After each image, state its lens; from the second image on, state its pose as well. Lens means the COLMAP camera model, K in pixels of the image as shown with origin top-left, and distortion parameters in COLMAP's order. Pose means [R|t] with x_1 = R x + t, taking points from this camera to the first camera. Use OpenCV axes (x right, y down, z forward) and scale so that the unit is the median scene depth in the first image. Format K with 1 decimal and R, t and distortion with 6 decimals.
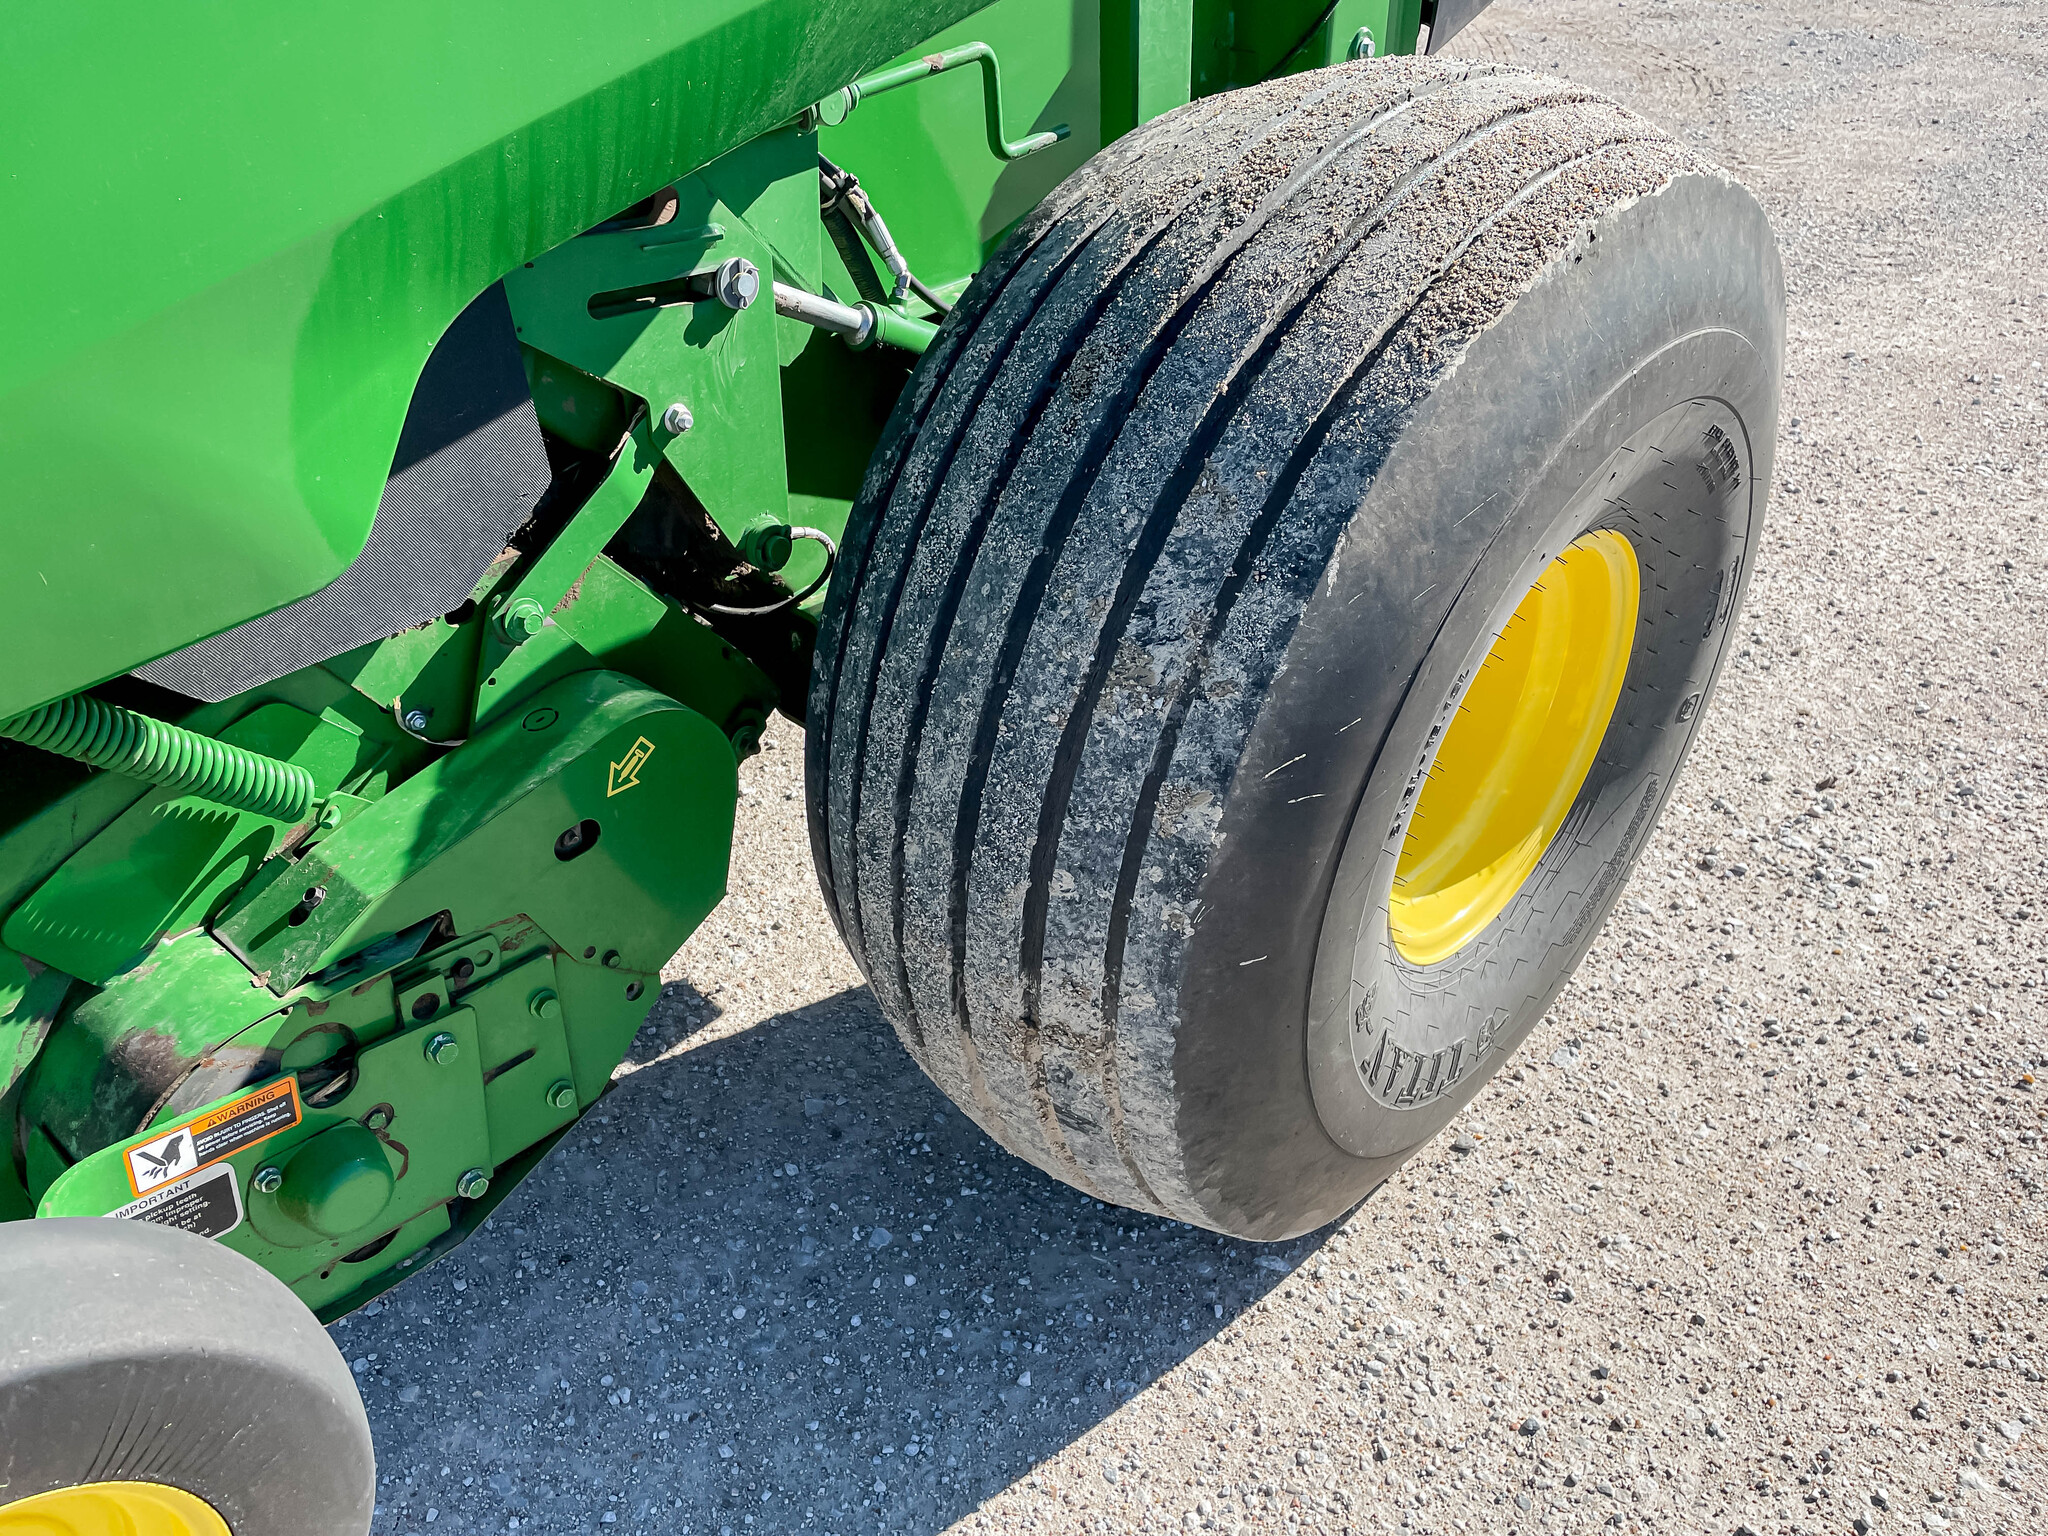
lens RADIAL K [[1536.1, 0, 1024.0], [0, 1536.1, 768.0], [0, 0, 1]] dist [0.111917, -0.162575]
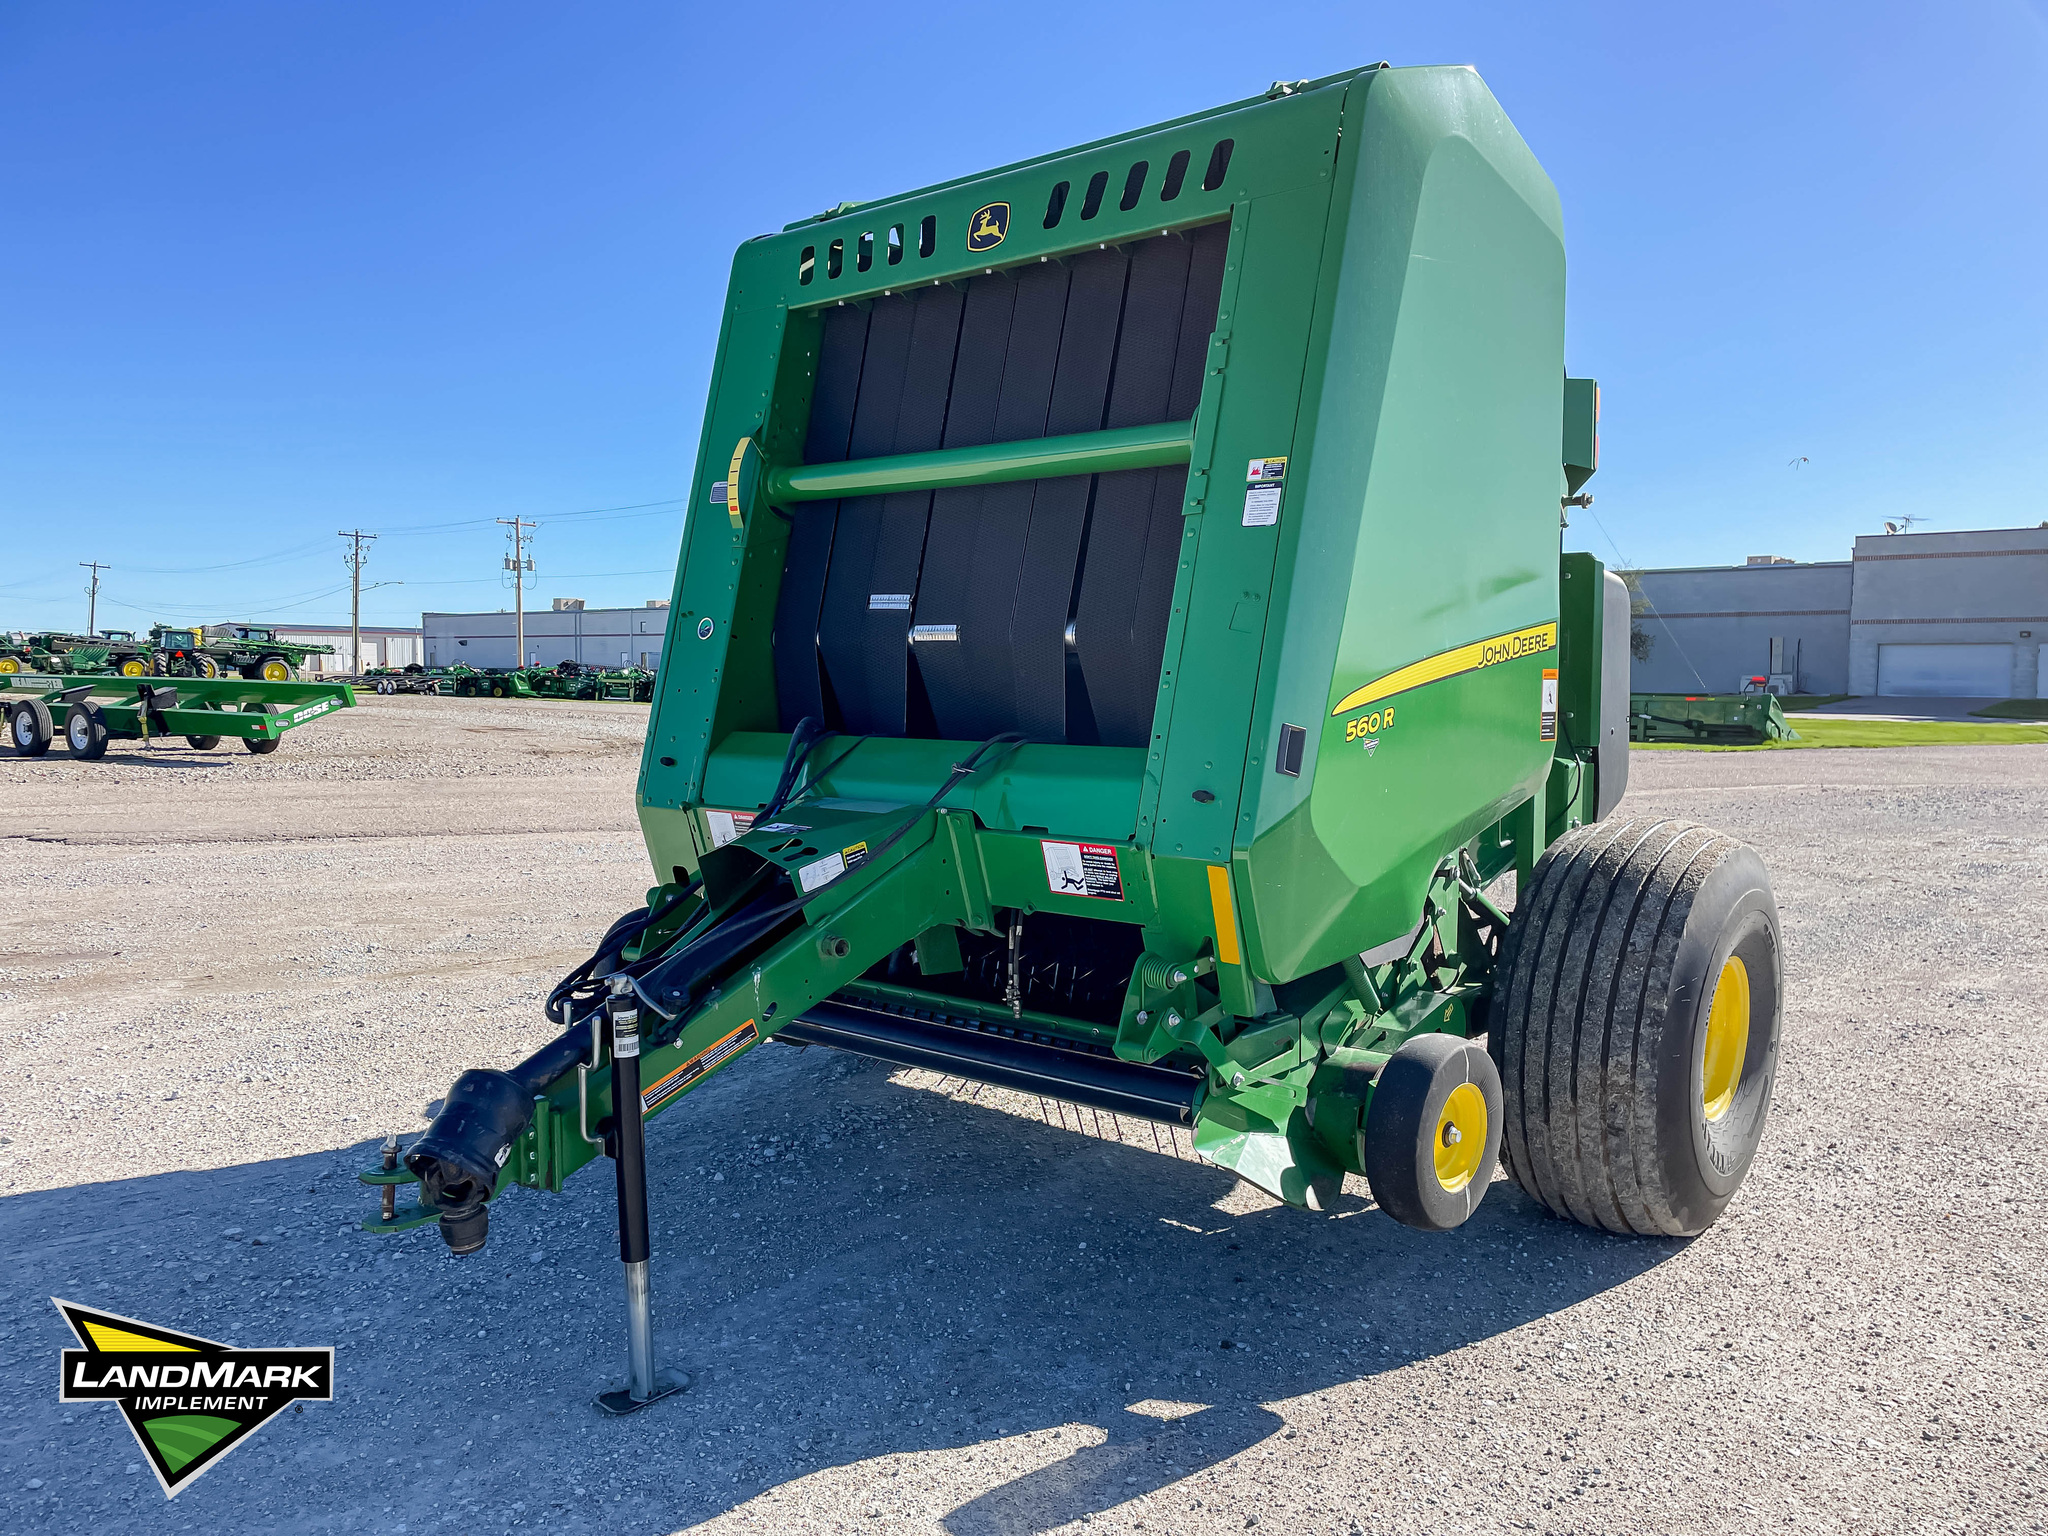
lens RADIAL K [[1527.9, 0, 1036.3], [0, 1527.9, 769.1], [0, 0, 1]] dist [0.105094, -0.135725]
pose [[0.998235, 0.019411, 0.056127, -1.329427], [0.010421, 0.873169, -0.487306, 1.125060], [-0.058467, 0.487031, 0.871426, -1.968302]]
